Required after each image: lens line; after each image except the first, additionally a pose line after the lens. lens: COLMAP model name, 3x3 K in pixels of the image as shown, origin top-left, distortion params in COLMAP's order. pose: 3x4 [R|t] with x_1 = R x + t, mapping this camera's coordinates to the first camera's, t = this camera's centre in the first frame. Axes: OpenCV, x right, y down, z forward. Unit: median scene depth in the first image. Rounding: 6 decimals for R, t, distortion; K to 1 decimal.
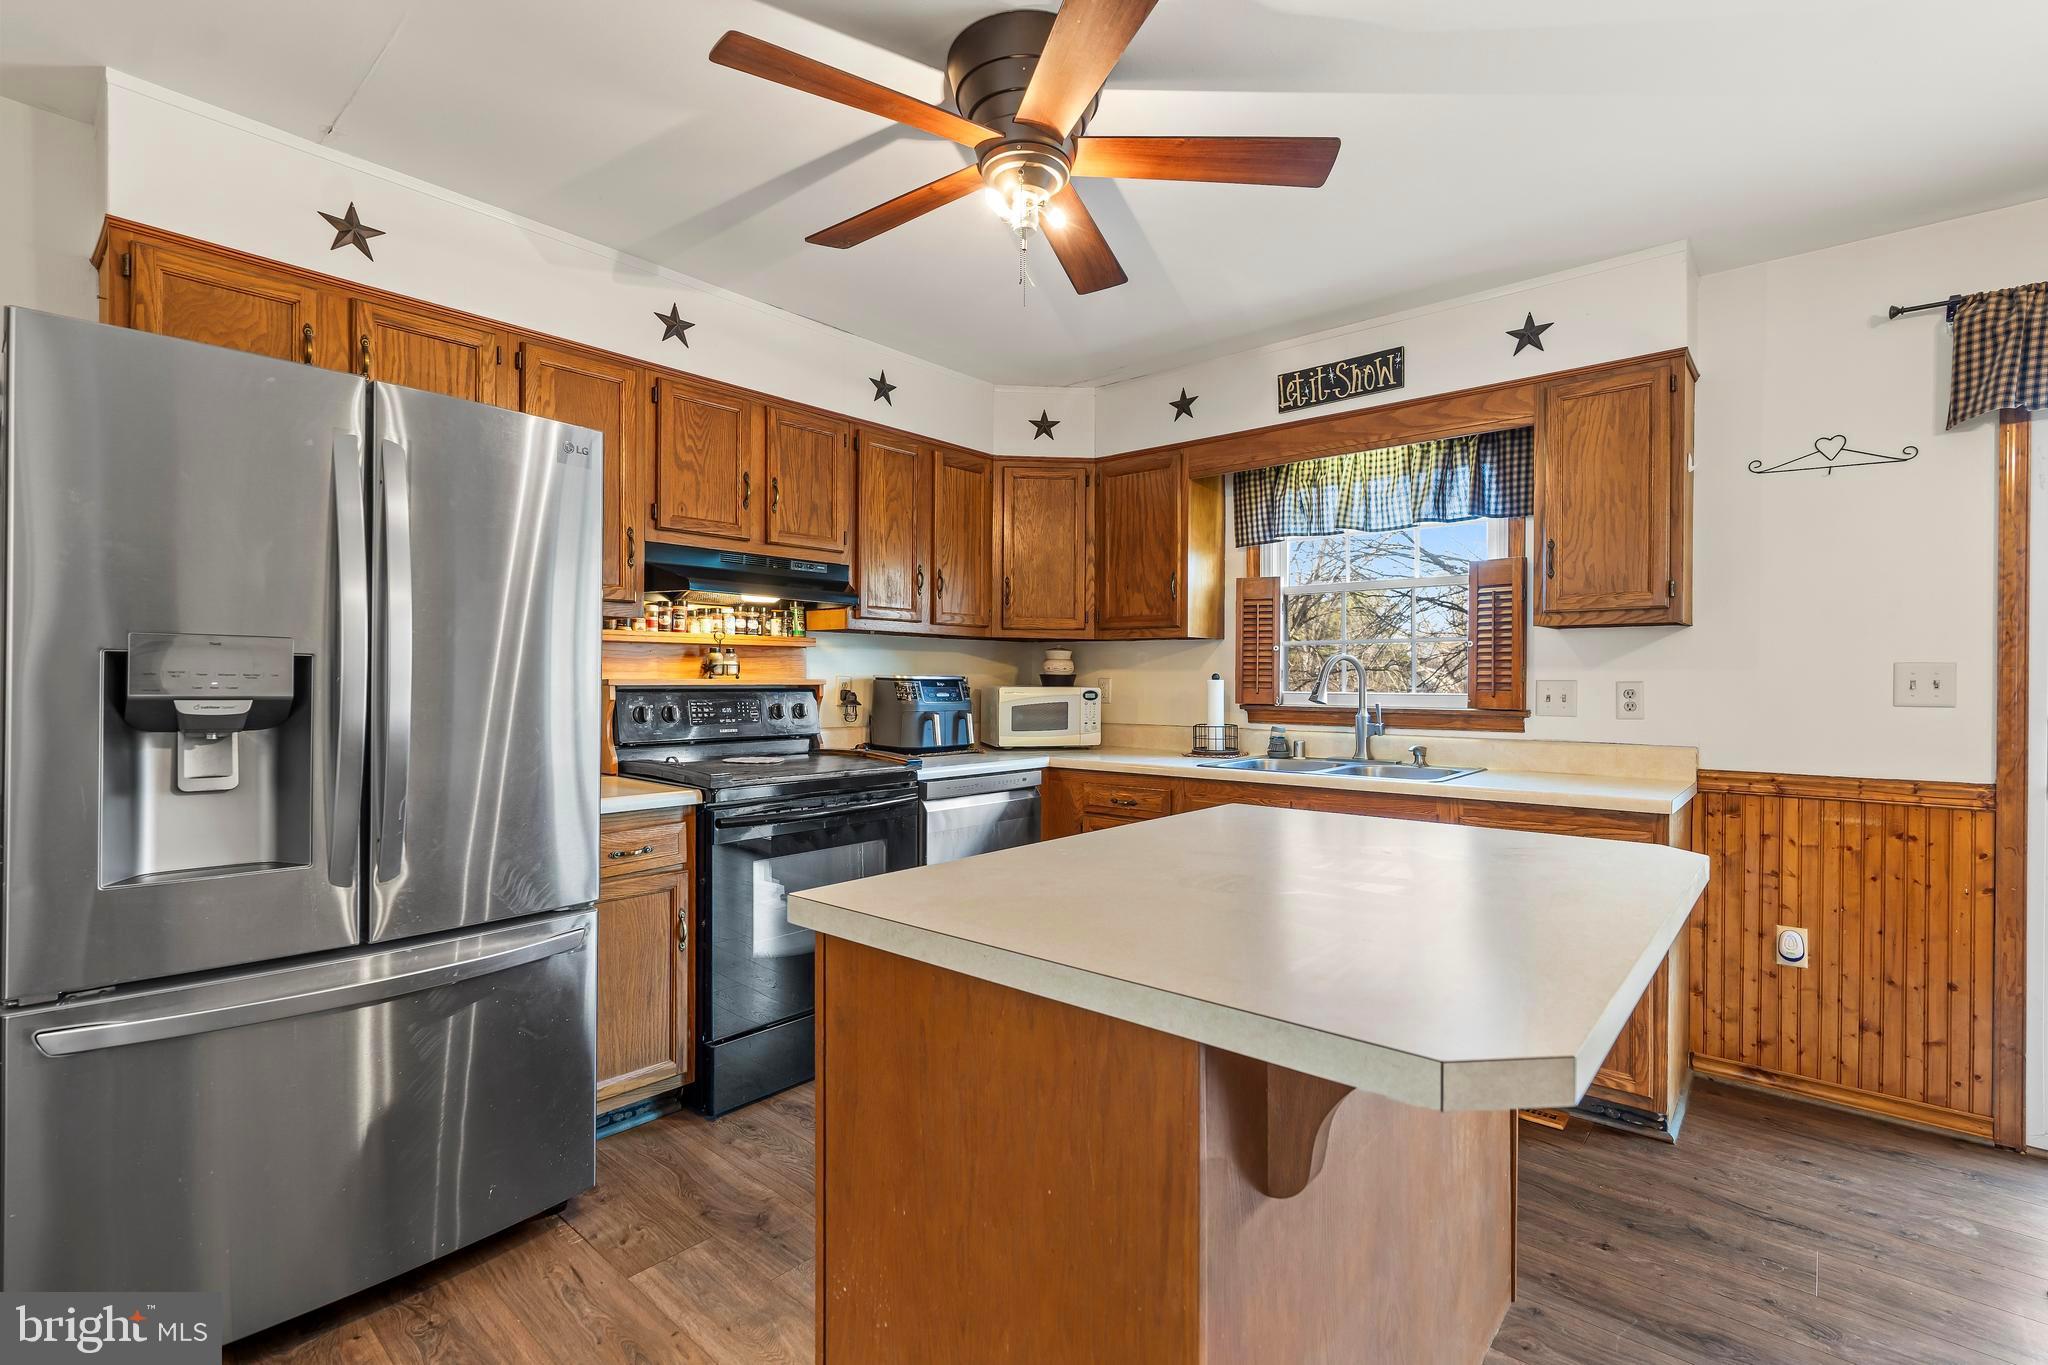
lens RADIAL K [[923.8, 0, 1022.5], [0, 923.8, 683.6], [0, 0, 1]] dist [-0.005746, 0.002576]
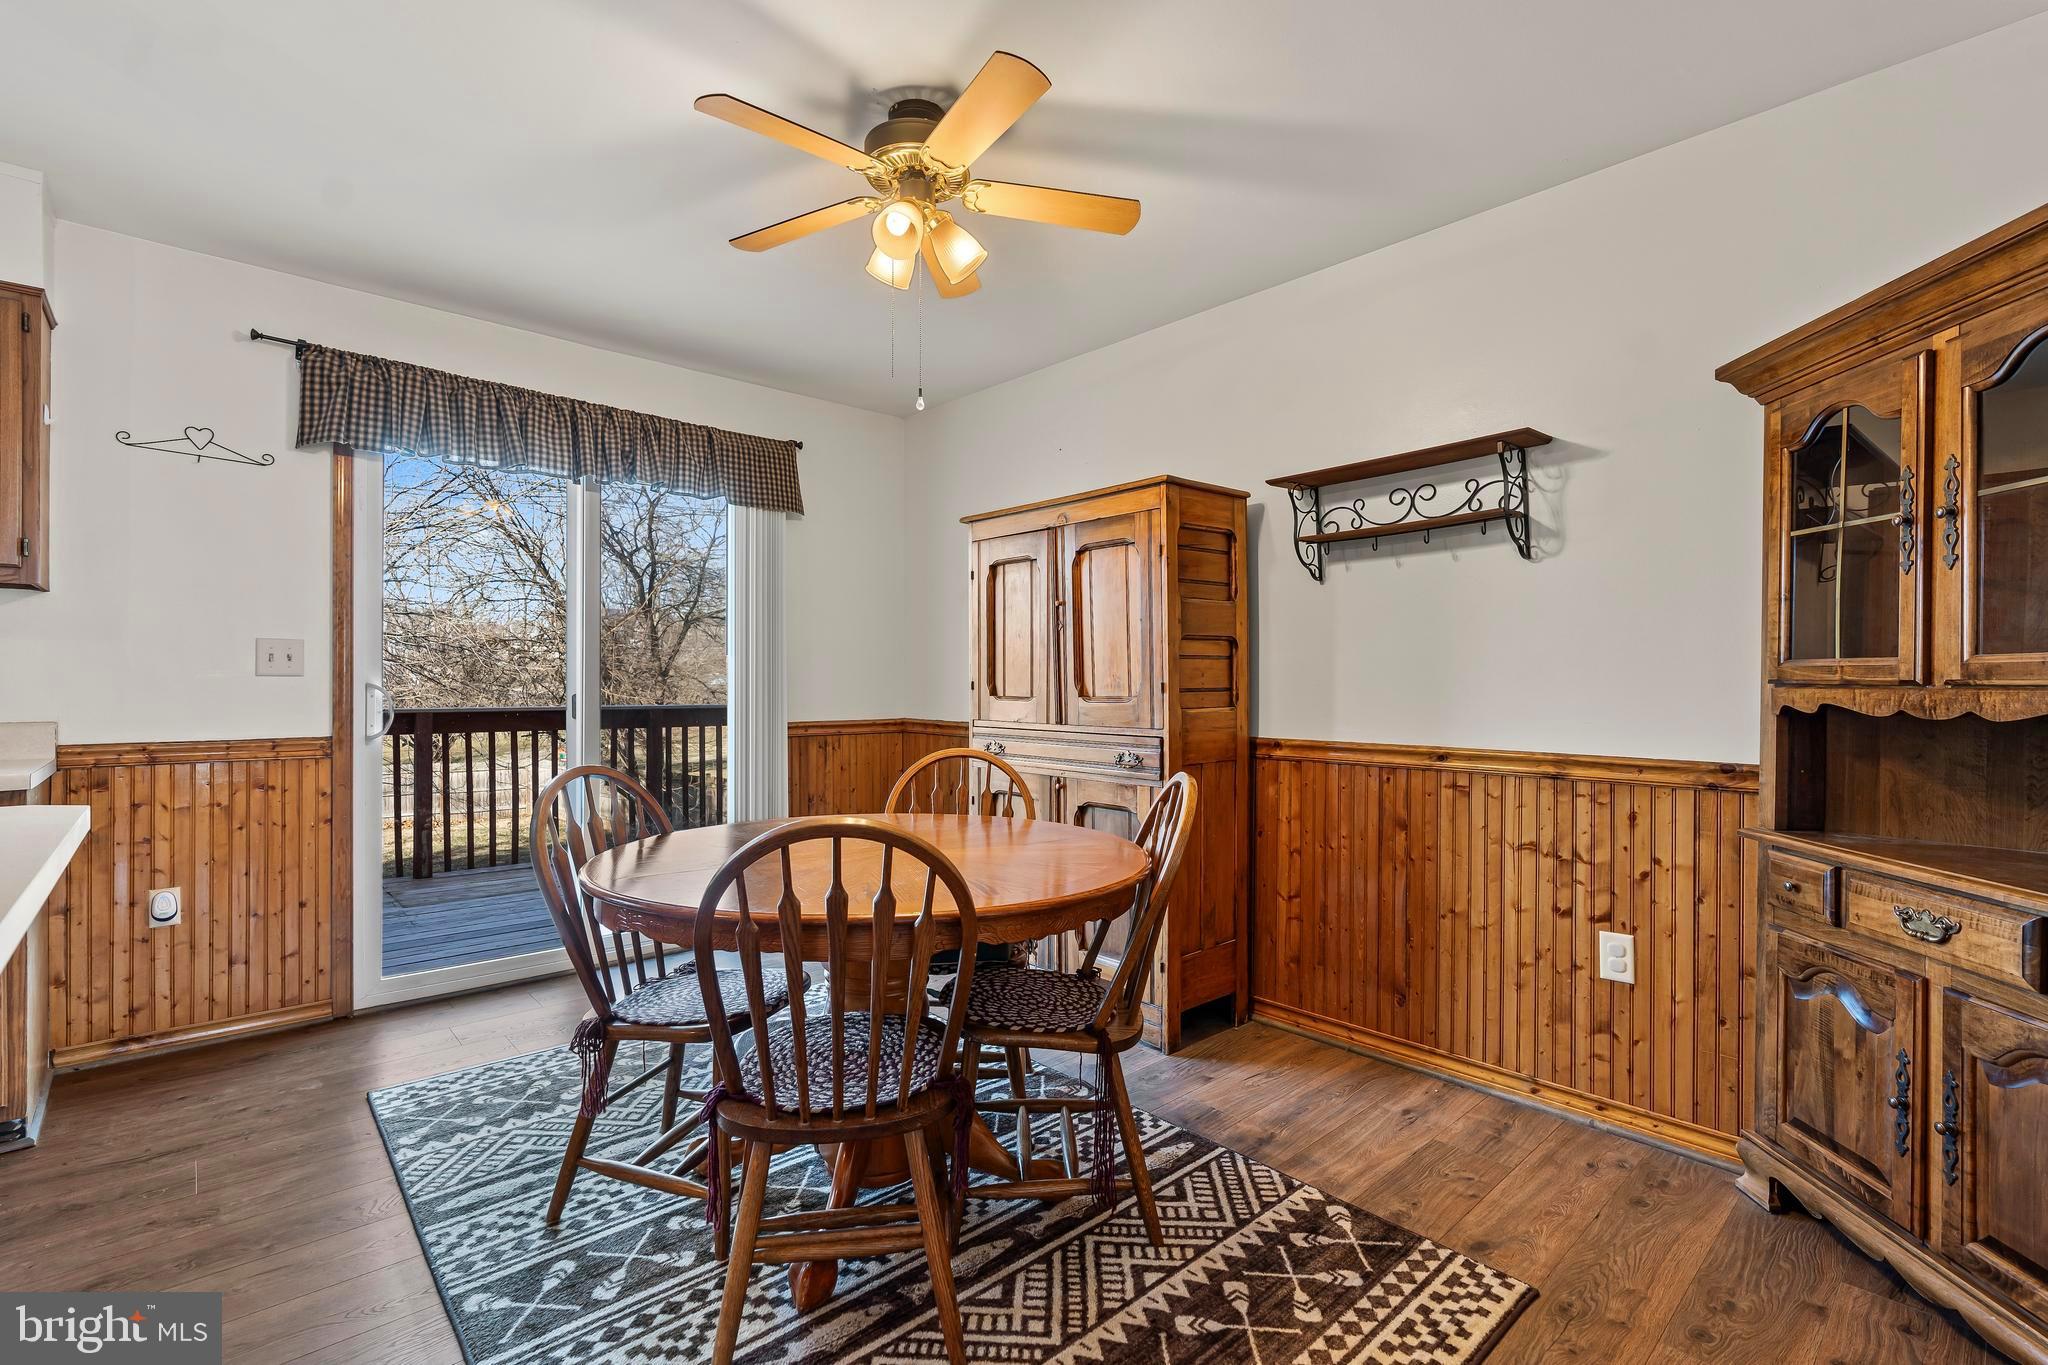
lens RADIAL K [[923.8, 0, 1029.4], [0, 923.8, 683.9], [0, 0, 1]] dist [-0.005746, 0.002576]
pose [[0.109954, -0.004214, 0.993928, -0.089708], [0.002103, 0.999990, 0.004007, 0.029817], [-0.993934, 0.001649, 0.109962, -0.085674]]
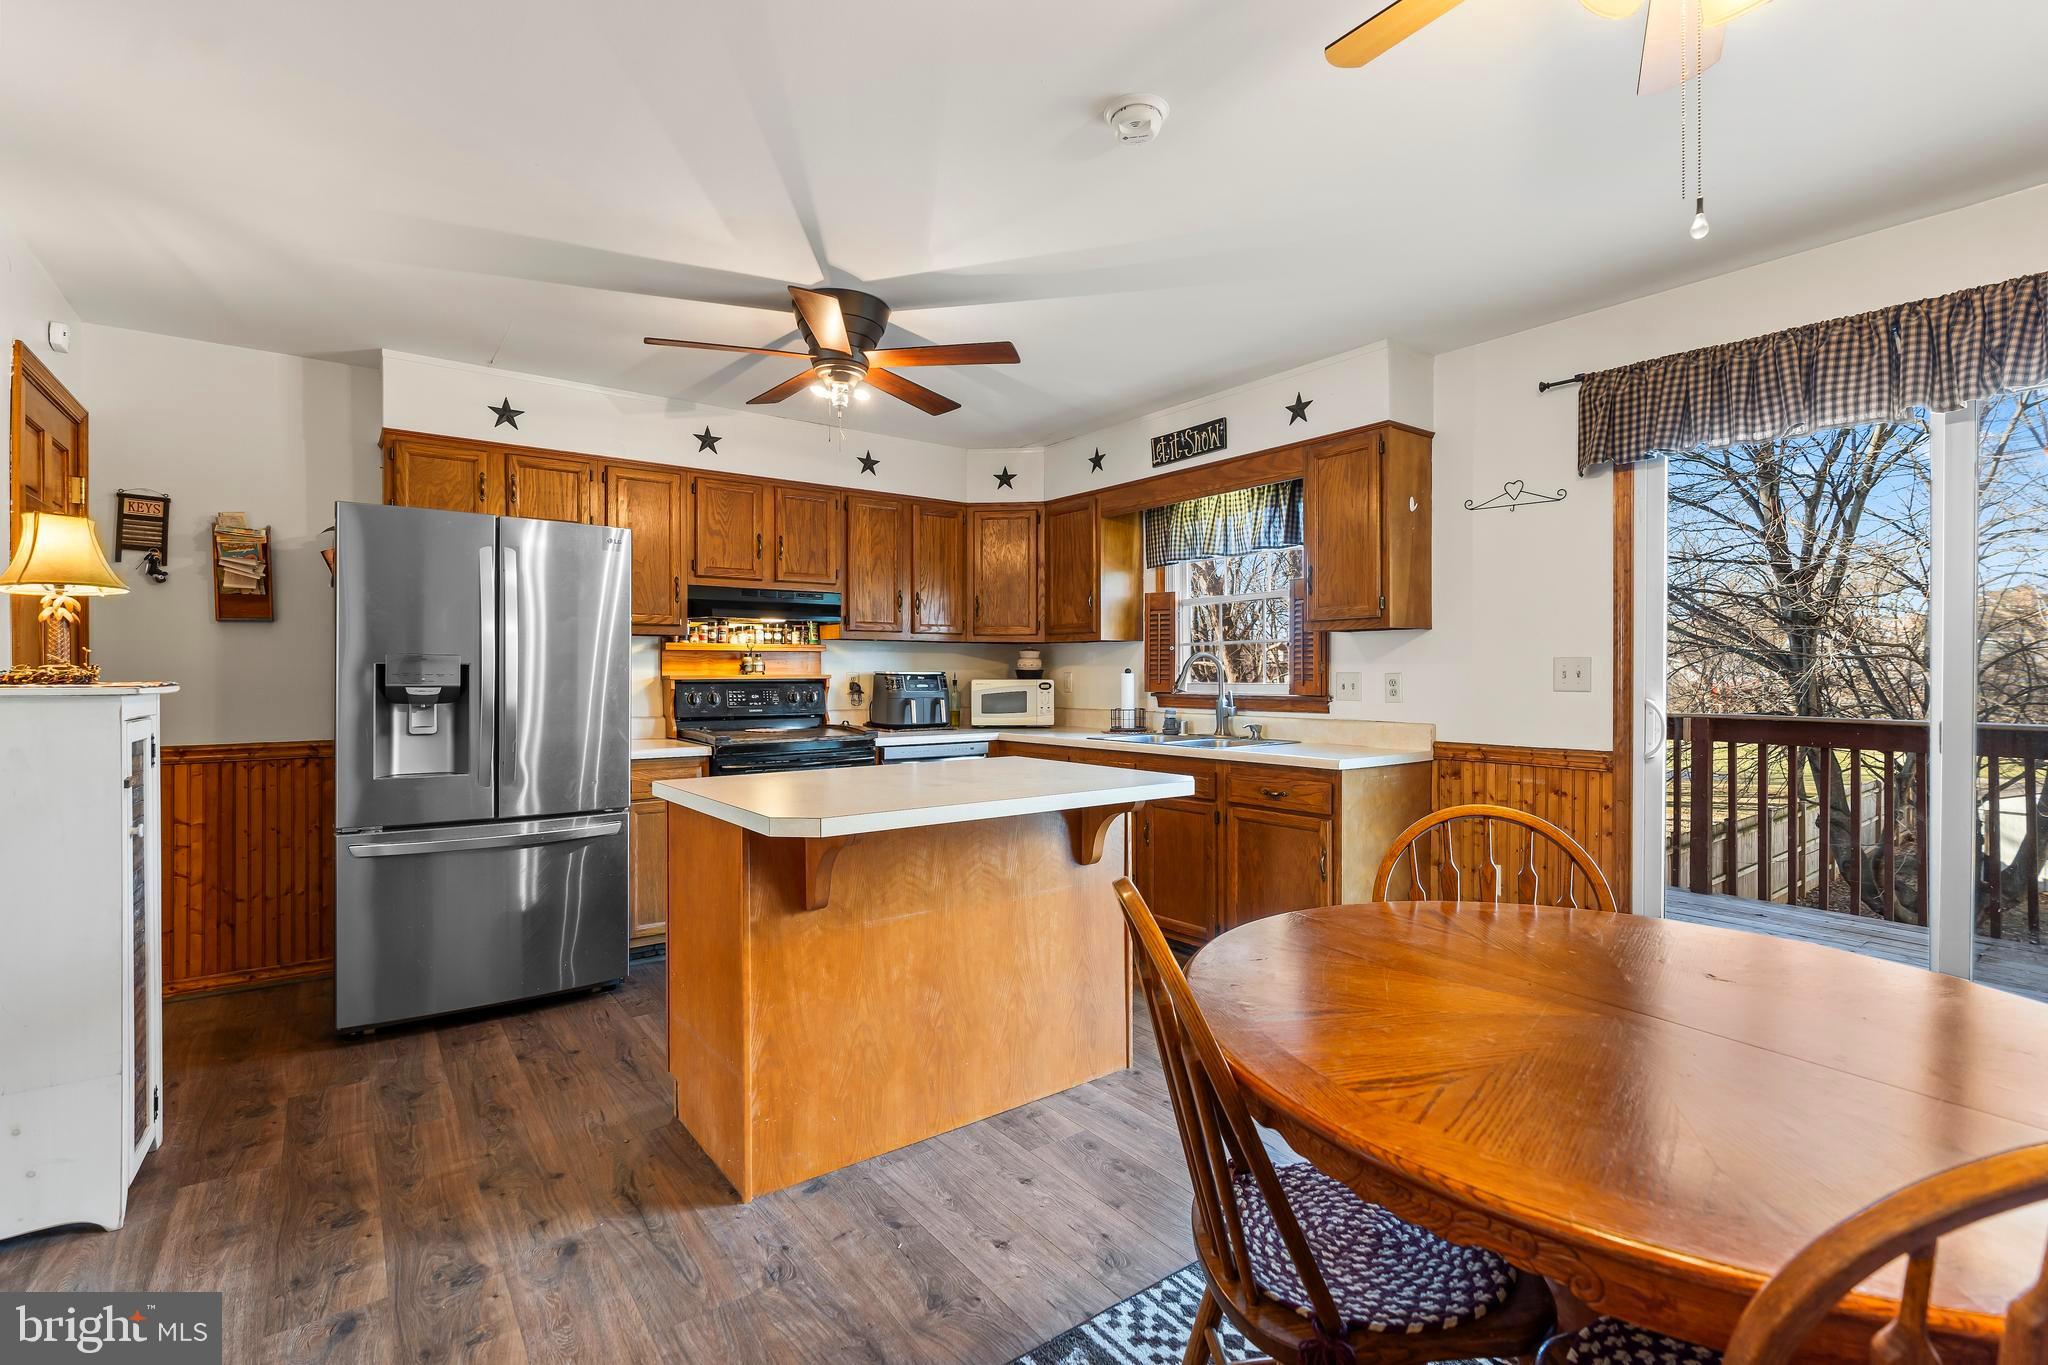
lens RADIAL K [[923.8, 0, 1018.8], [0, 923.8, 676.5], [0, 0, 1]] dist [-0.005746, 0.002576]
pose [[0.978140, -0.005237, -0.207881, 0.447479], [0.005005, 0.999986, -0.001640, 0.002273], [0.207887, 0.000564, 0.978153, -0.382774]]
